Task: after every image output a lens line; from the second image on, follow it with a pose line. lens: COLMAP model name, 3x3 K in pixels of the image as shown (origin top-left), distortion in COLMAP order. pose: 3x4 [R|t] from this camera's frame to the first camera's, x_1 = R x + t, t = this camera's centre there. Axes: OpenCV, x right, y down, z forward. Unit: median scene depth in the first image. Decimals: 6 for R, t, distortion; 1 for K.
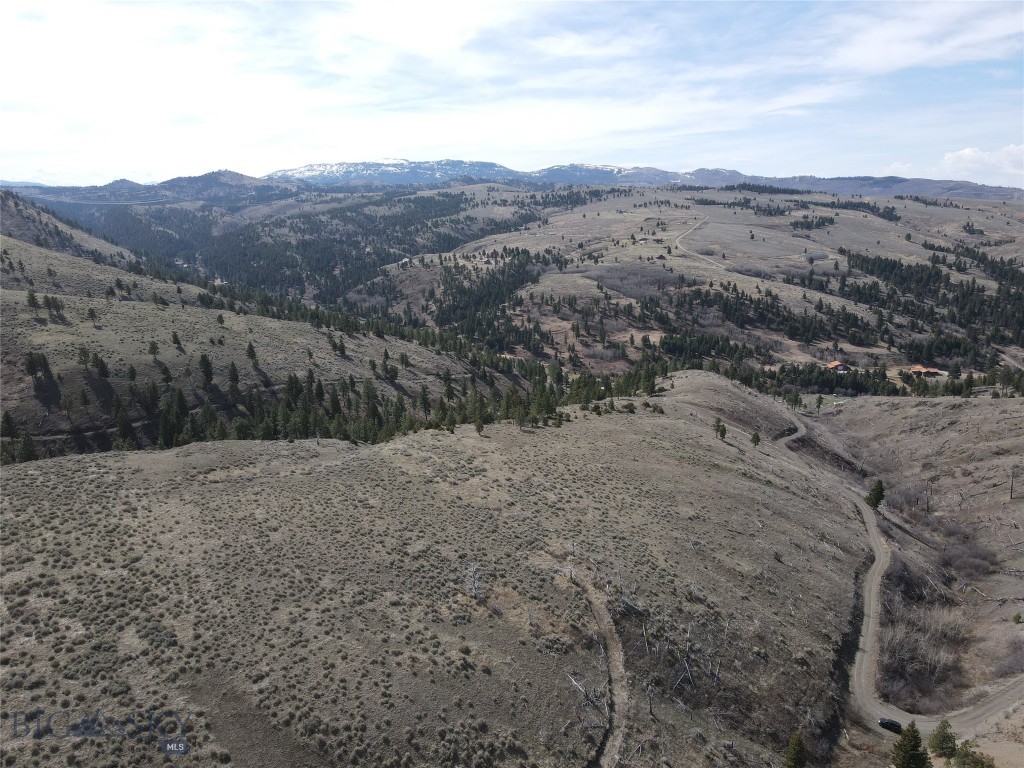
lens RADIAL K [[748.5, 0, 516.1], [0, 748.5, 380.9], [0, 0, 1]] dist [0.008193, 0.017198]
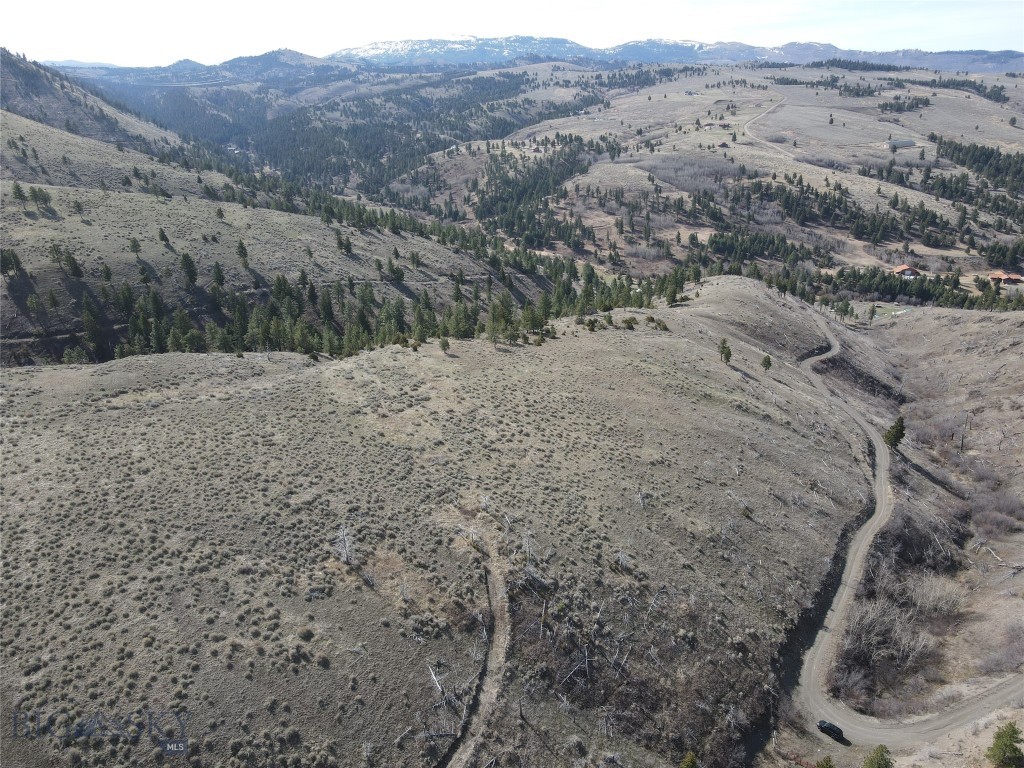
lens RADIAL K [[748.5, 0, 510.0], [0, 748.5, 386.0], [0, 0, 1]] dist [0.008193, 0.017198]
pose [[0.995440, 0.032762, -0.089587, 0.097027], [-0.018997, 0.988443, 0.150398, -0.023428], [0.093480, -0.148010, 0.984558, 0.090953]]
